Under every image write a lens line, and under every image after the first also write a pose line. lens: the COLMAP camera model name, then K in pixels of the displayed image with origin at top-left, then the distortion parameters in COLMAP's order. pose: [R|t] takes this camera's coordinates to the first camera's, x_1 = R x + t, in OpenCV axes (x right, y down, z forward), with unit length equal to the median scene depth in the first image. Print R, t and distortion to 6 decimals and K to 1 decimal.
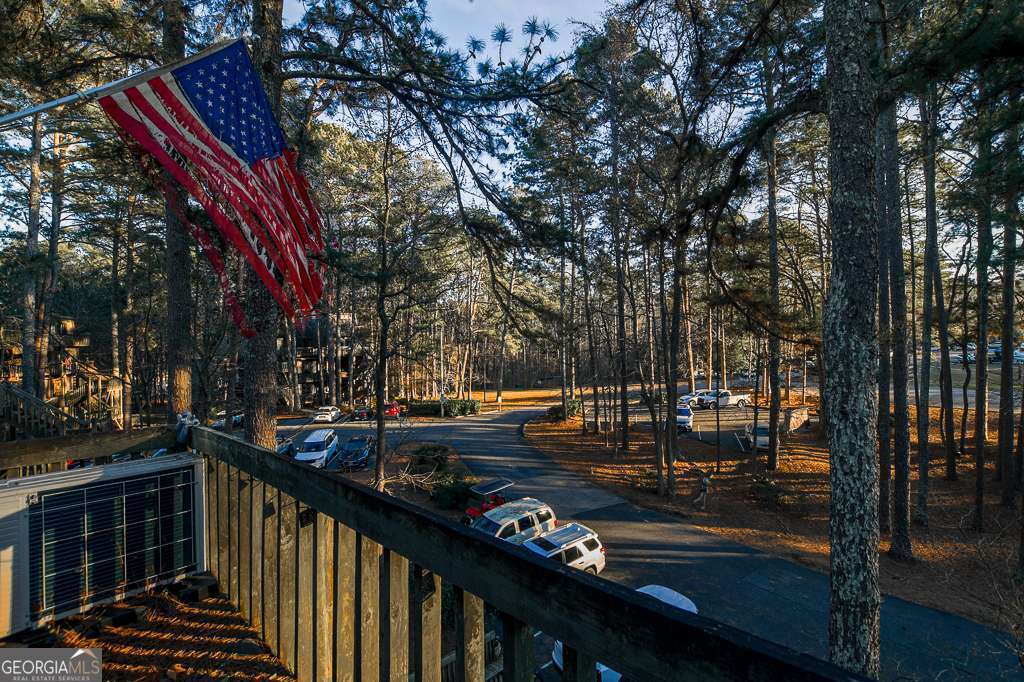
lens RADIAL K [[452.7, 0, 517.3], [0, 452.7, 342.9], [0, 0, 1]] dist [-0.019952, 0.000019]
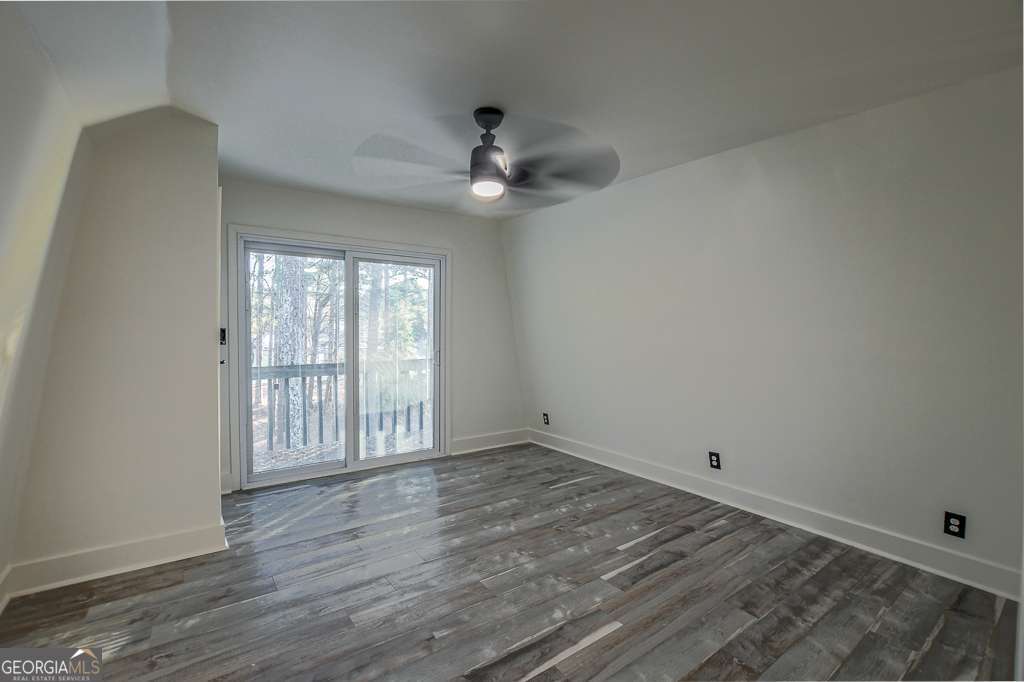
lens RADIAL K [[452.7, 0, 517.3], [0, 452.7, 342.9], [0, 0, 1]] dist [-0.019952, 0.000019]
pose [[0.203158, -0.006377, 0.979125, -0.109223], [-0.012419, 0.999882, 0.009089, 0.003315], [-0.979067, -0.014007, 0.203055, -0.039222]]
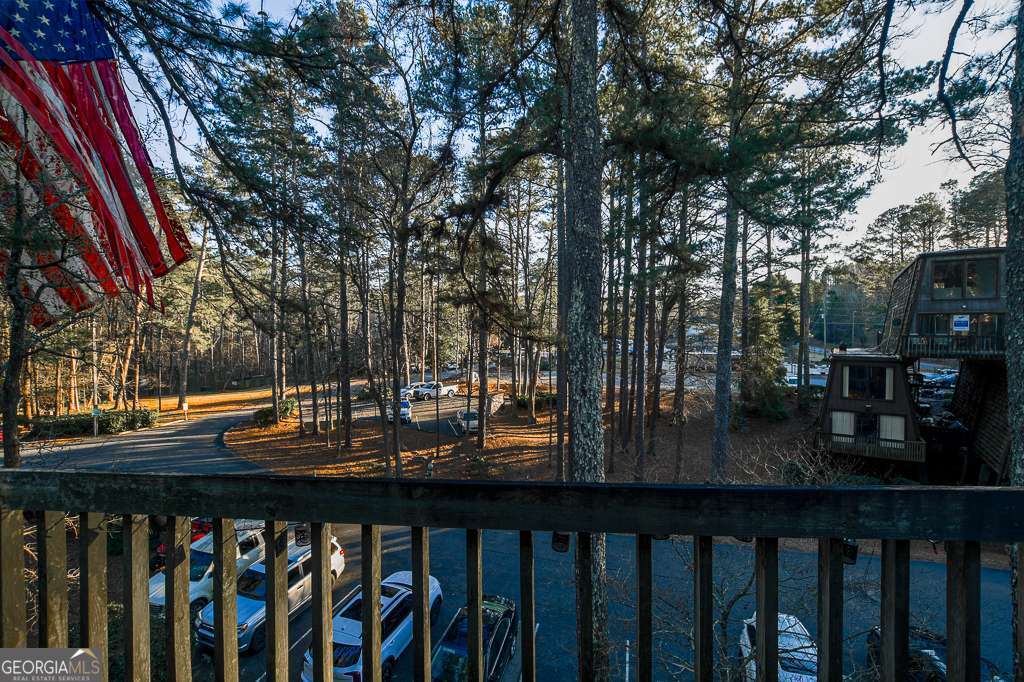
lens RADIAL K [[448.5, 0, 512.0], [0, 448.5, 341.0], [0, 0, 1]] dist [-0.001309, 0.000115]
pose [[0.823670, 0.003674, 0.567057, -0.022272], [-0.007090, 0.999968, 0.003818, 0.000480], [-0.567025, -0.007165, 0.823669, 0.002467]]
